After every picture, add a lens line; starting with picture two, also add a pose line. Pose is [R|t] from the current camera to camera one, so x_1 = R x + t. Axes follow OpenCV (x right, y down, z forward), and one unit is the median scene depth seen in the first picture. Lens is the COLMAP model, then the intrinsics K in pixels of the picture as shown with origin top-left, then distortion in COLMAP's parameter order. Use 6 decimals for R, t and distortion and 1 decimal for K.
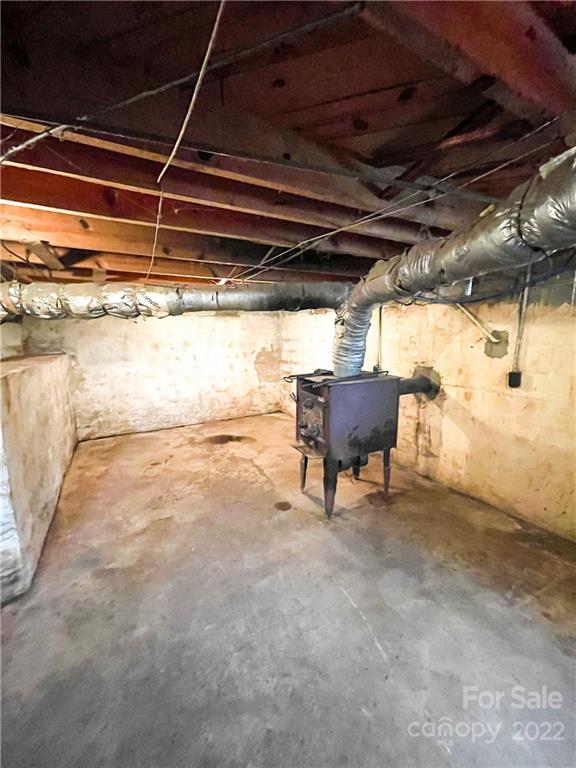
lens RADIAL K [[306.7, 0, 286.0], [0, 306.7, 384.0], [0, 0, 1]] dist [0.000421, -0.000030]
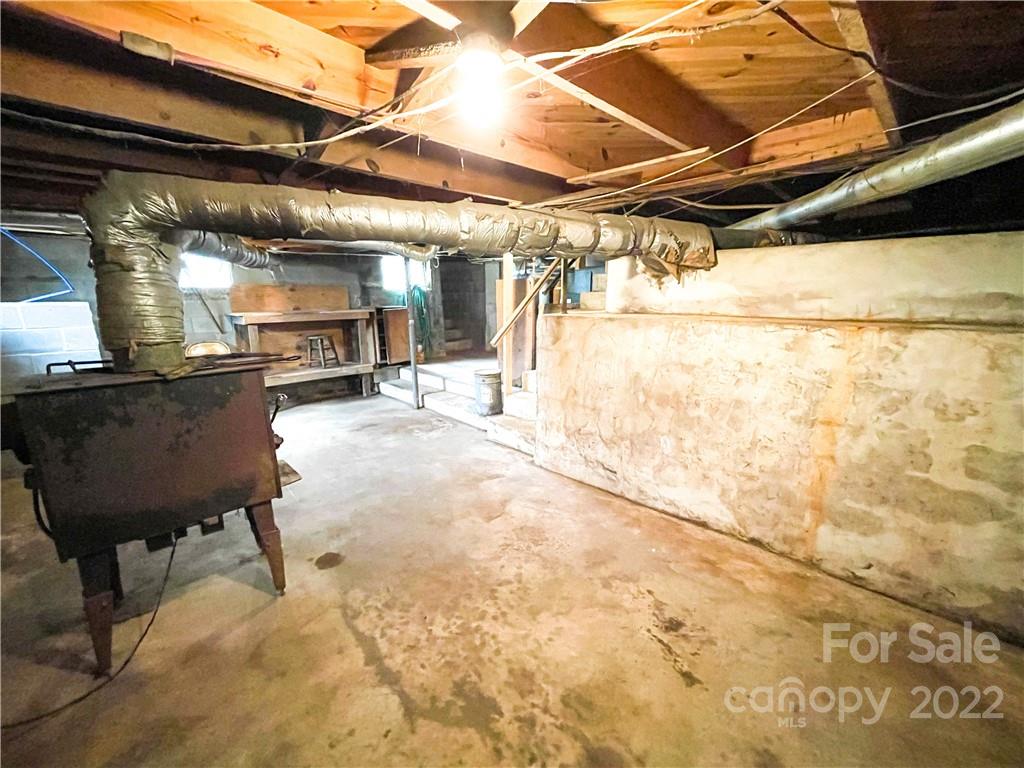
lens RADIAL K [[408.9, 0, 513.2], [0, 408.9, 384.1], [0, 0, 1]] dist [0.000421, -0.000030]
pose [[-0.959256, 0.082160, -0.270329, -0.145635], [-0.023724, 0.929985, 0.366830, -0.213663], [0.281541, 0.358297, -0.890145, 1.443154]]
